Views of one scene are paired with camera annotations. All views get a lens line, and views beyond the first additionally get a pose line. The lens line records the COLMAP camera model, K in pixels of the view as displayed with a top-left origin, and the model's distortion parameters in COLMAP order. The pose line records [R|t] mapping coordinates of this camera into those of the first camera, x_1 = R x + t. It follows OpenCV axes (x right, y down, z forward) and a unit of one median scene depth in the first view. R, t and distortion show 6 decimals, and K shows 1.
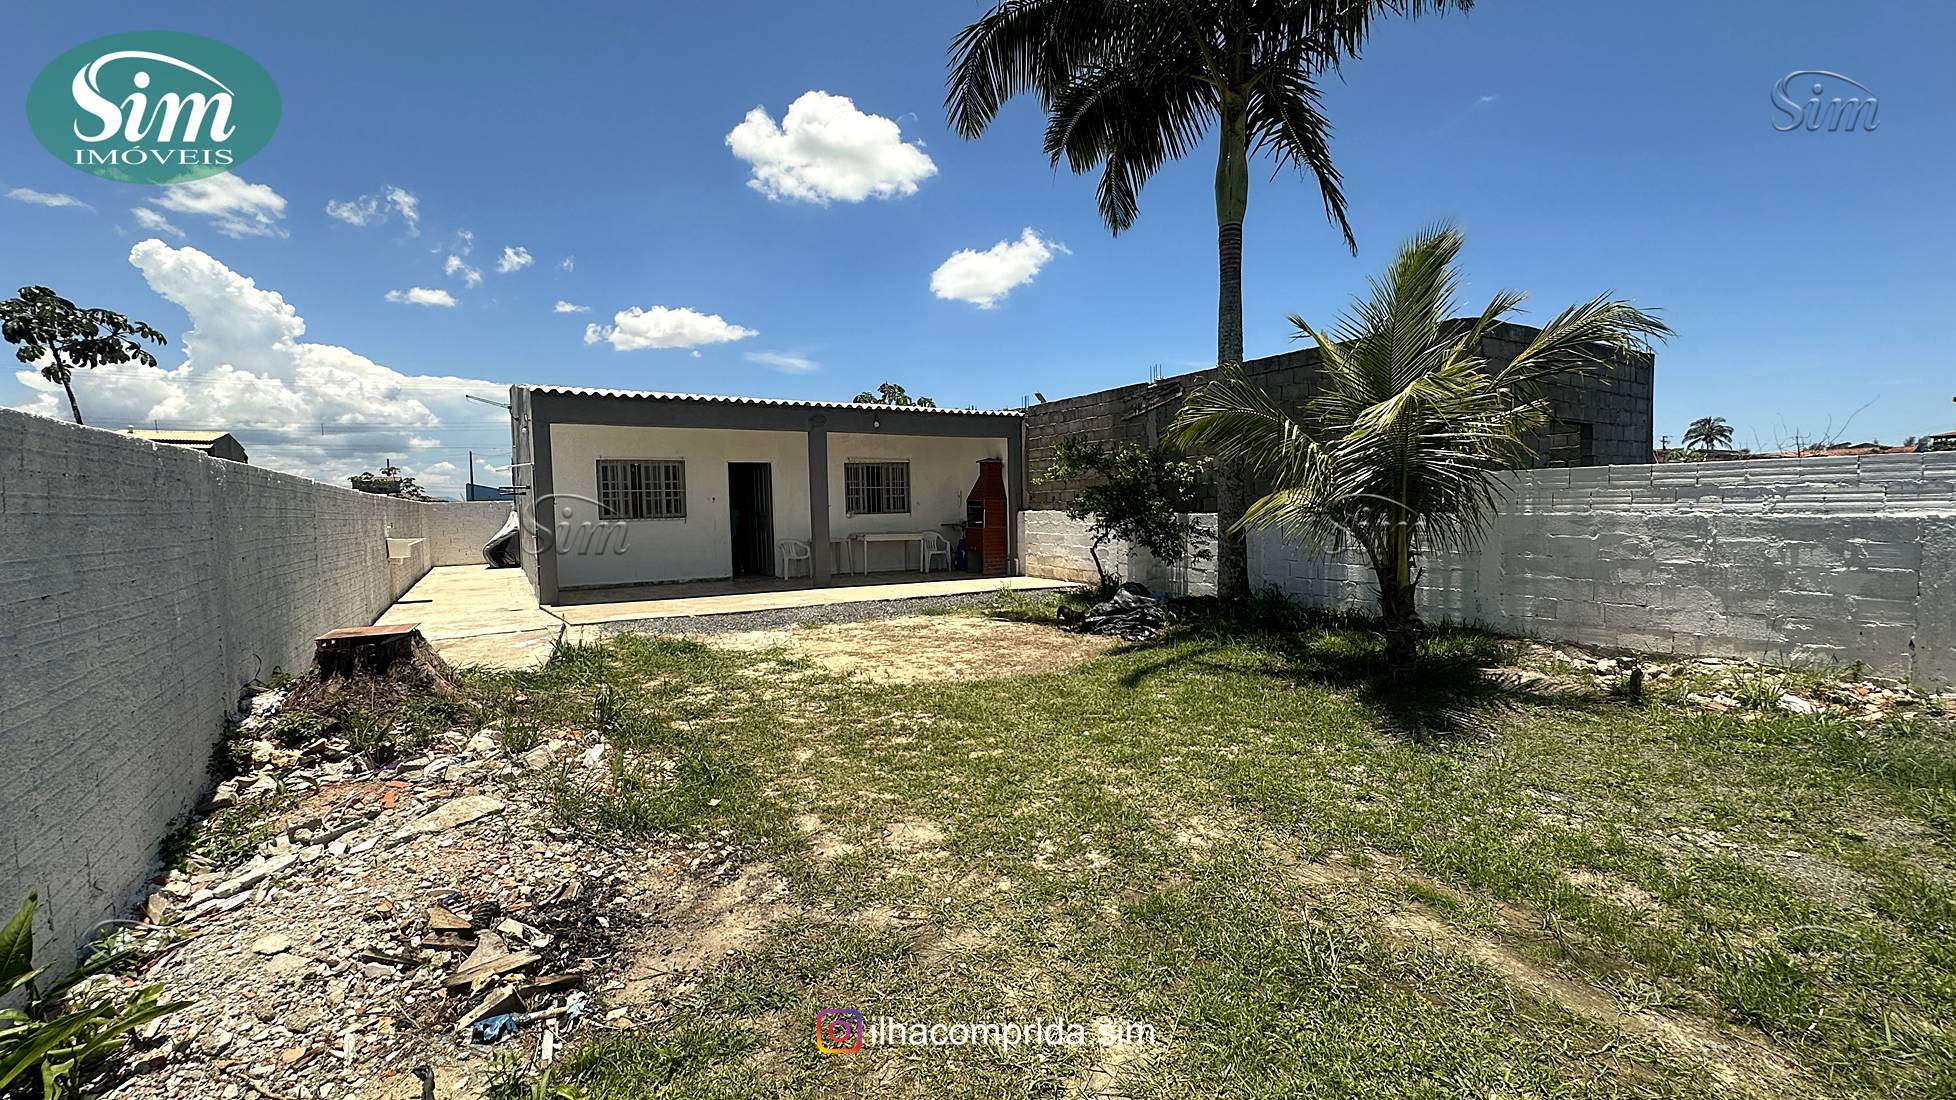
lens RADIAL K [[782.4, 0, 980.0], [0, 782.4, 556.2], [0, 0, 1]] dist [-0.003389, -0.000266]
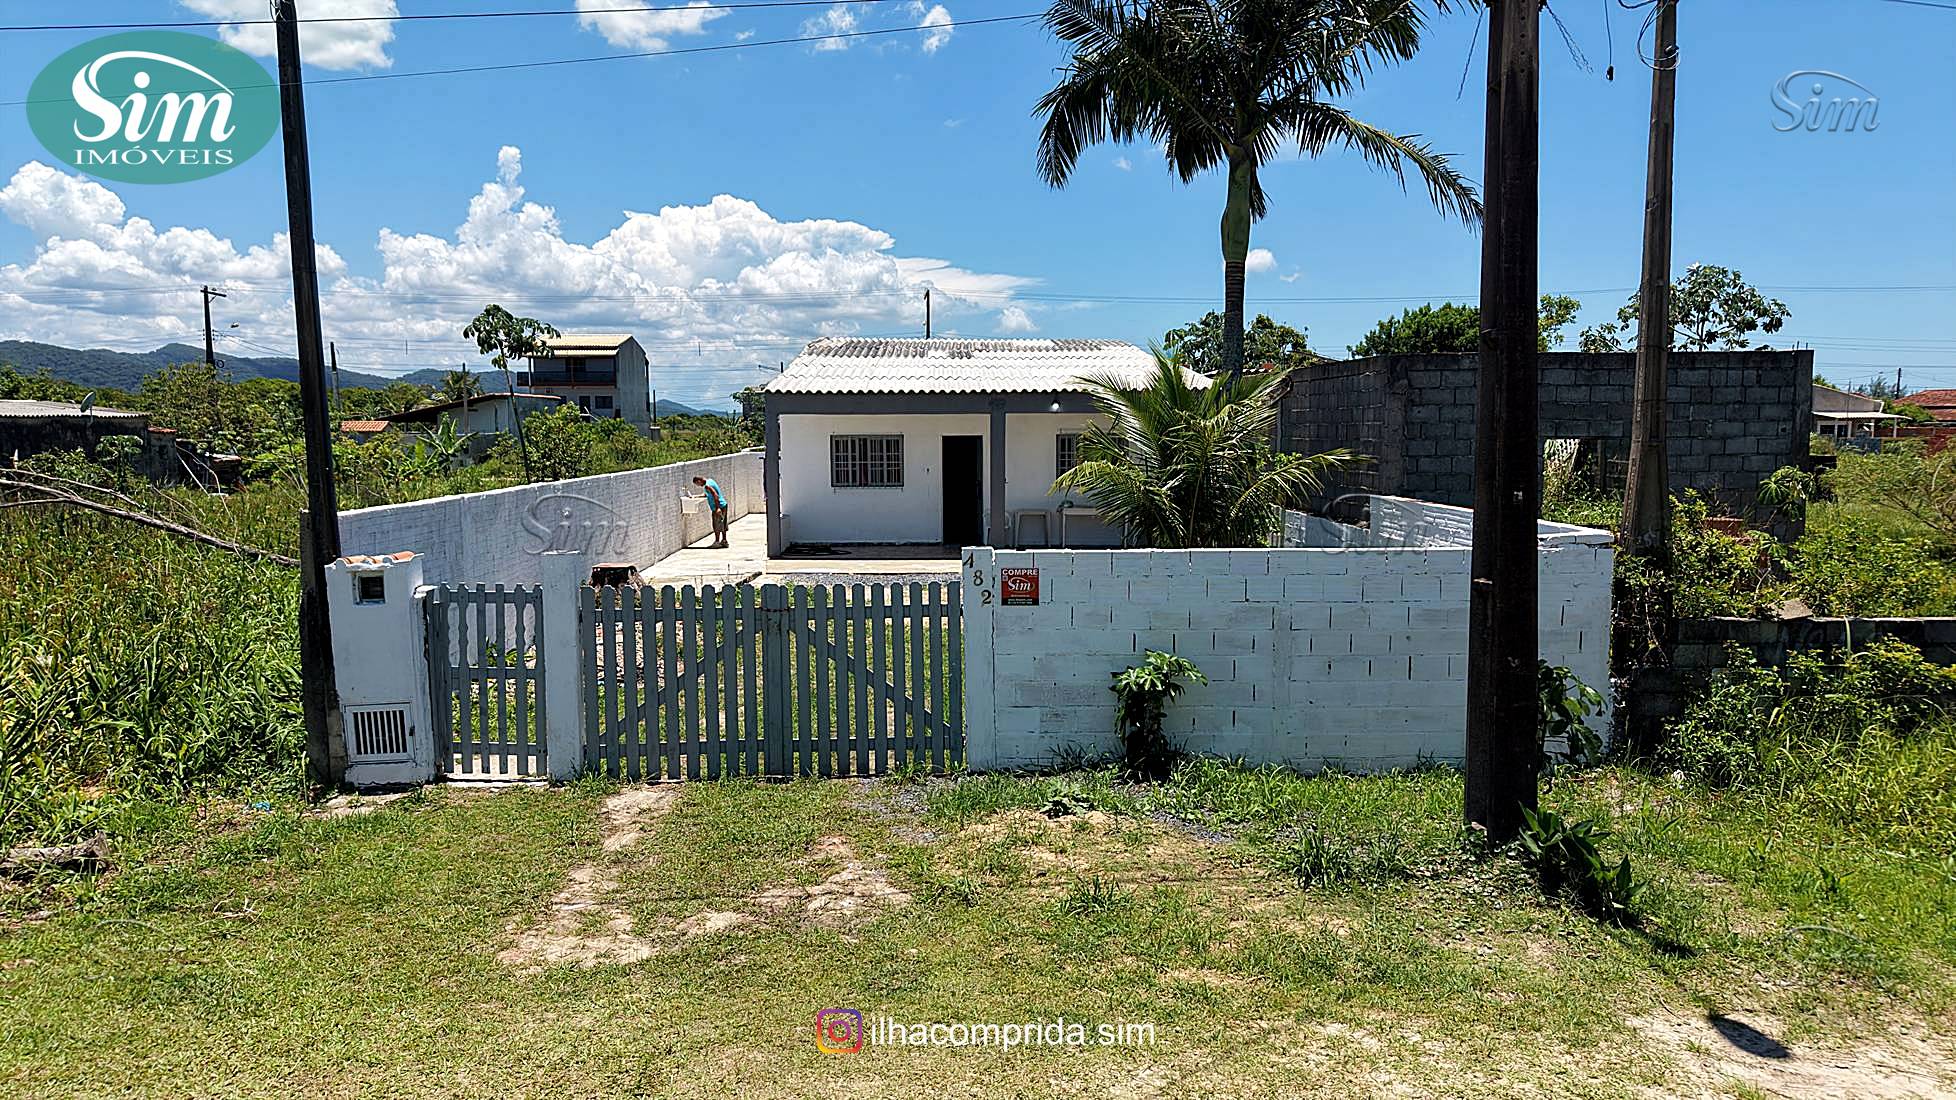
lens RADIAL K [[1314.1, 0, 984.6], [0, 1314.1, 559.5], [0, 0, 1]] dist [0.006118, -0.003684]
pose [[0.872757, 0.065875, -0.483689, 0.644483], [-0.044278, 0.997451, 0.055951, -0.057990], [0.486142, -0.027414, 0.873450, -0.571791]]
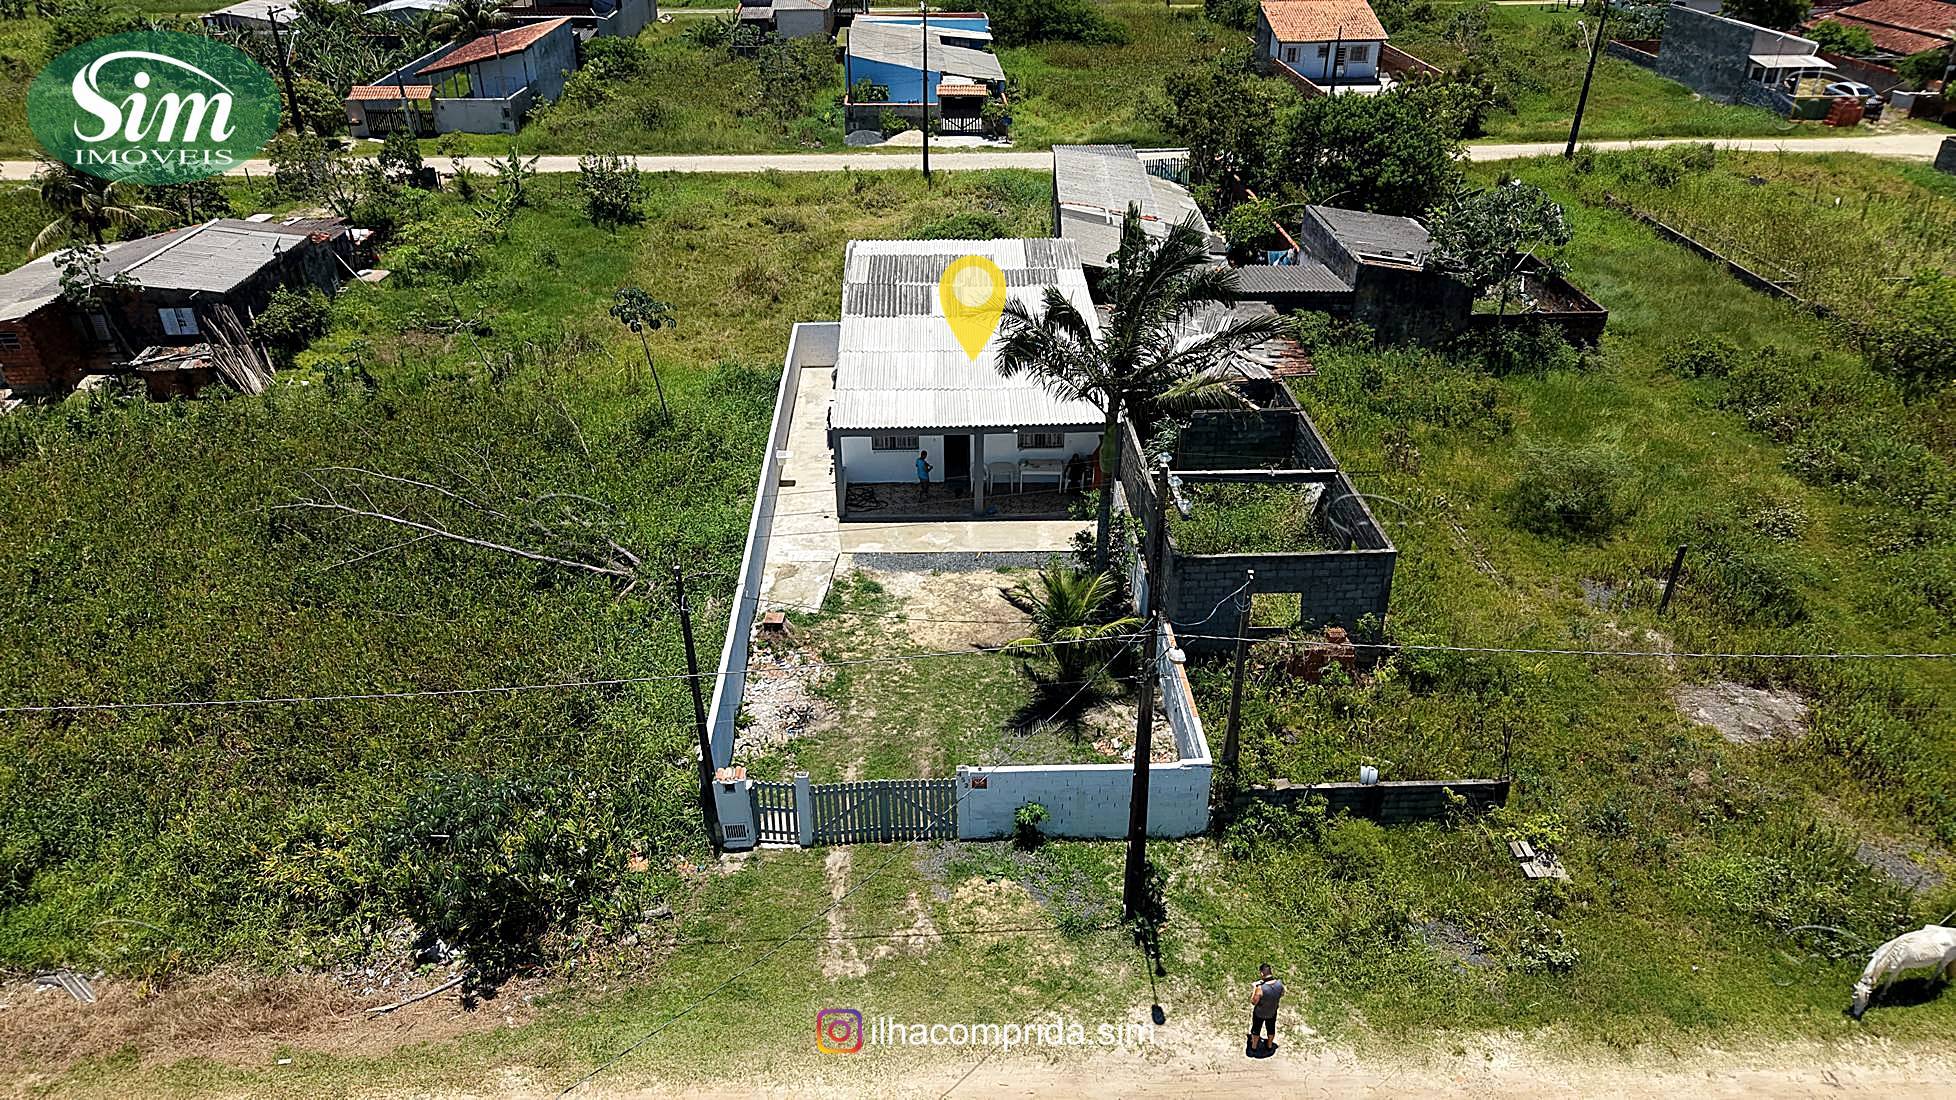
lens RADIAL K [[1314.1, 0, 977.1], [0, 1314.1, 538.1], [0, 0, 1]] dist [0.006118, -0.003684]
pose [[0.870353, 0.253641, -0.422081, 1.026515], [-0.041405, 0.891800, 0.450531, -1.206361], [0.490685, -0.374644, 0.786683, -1.301415]]
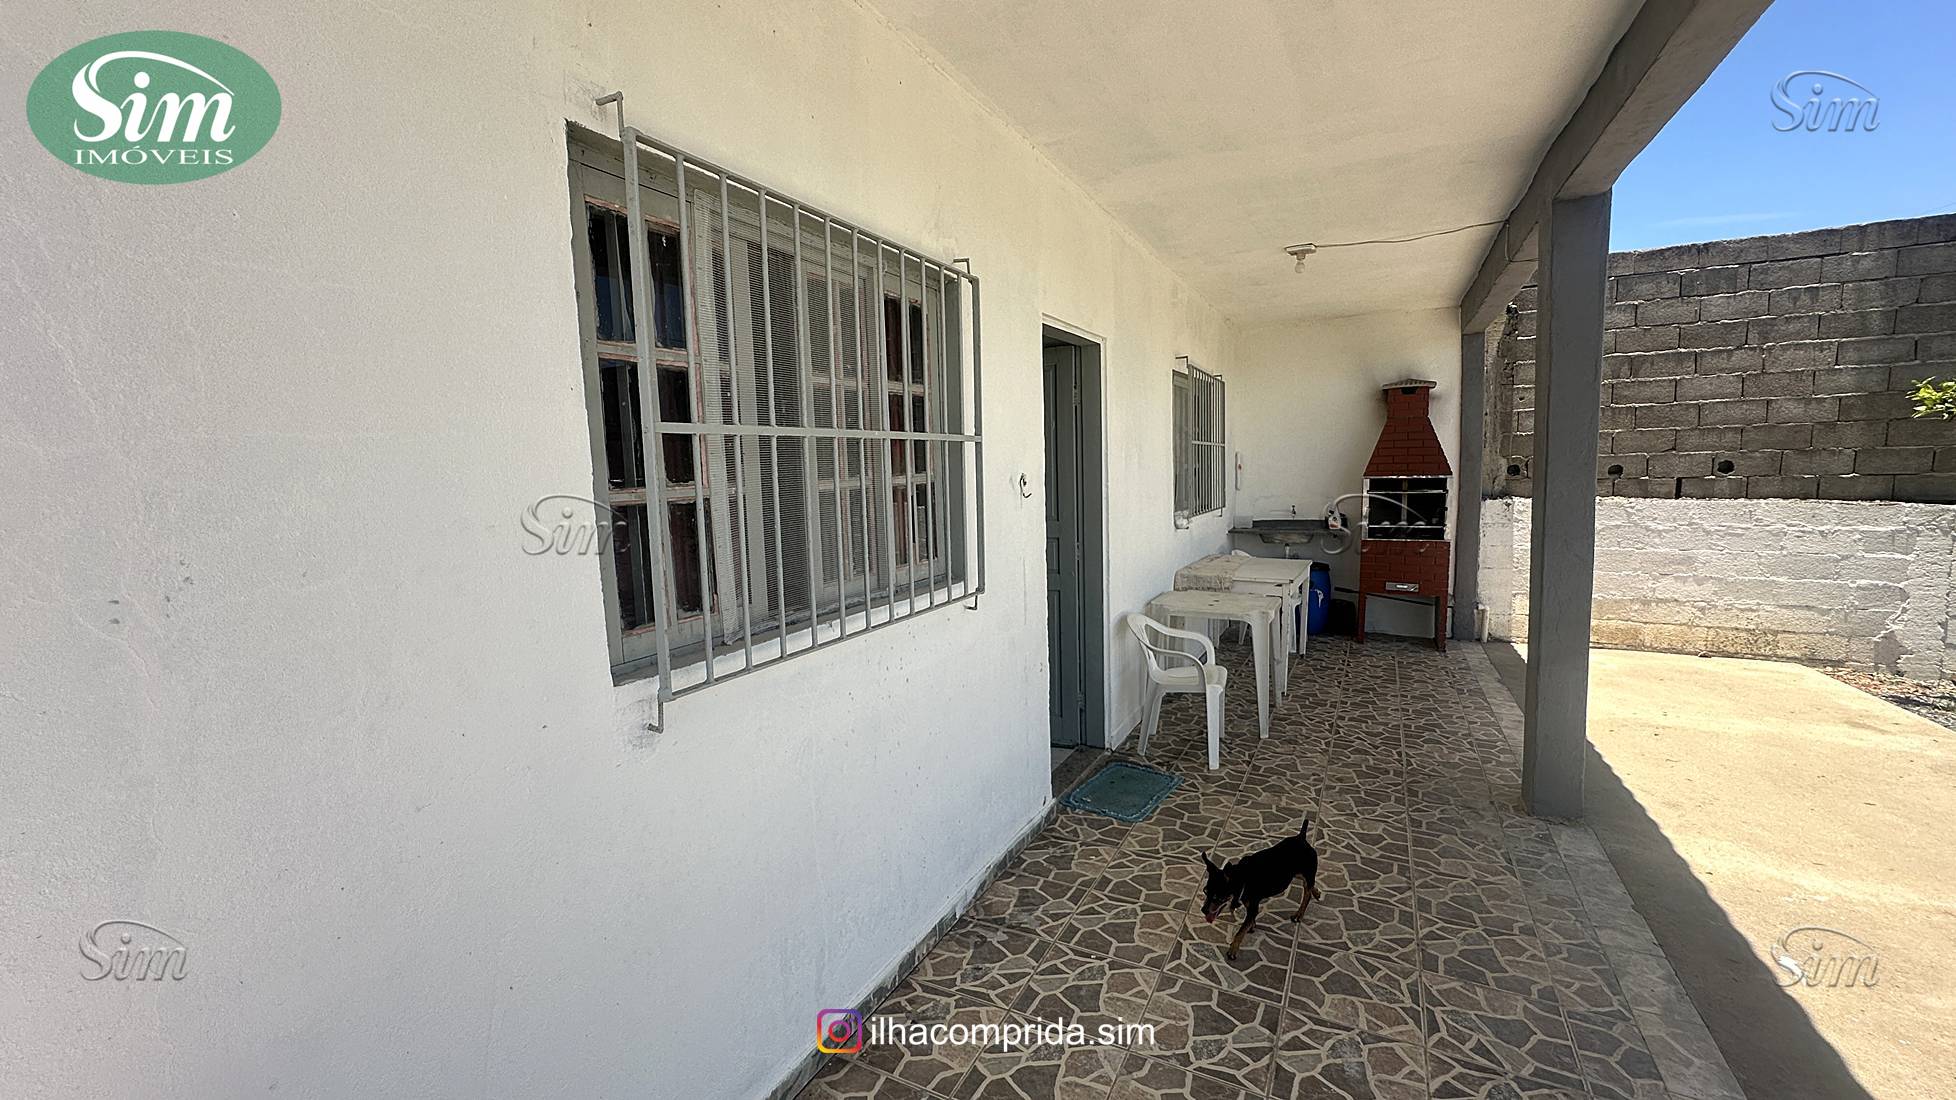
lens RADIAL K [[782.4, 0, 982.8], [0, 782.4, 547.6], [0, 0, 1]] dist [-0.003389, -0.000266]
pose [[0.851084, -0.056337, 0.521999, -0.497113], [0.042540, 0.998357, 0.038389, -0.067858], [-0.523304, -0.010467, 0.852082, 0.874225]]
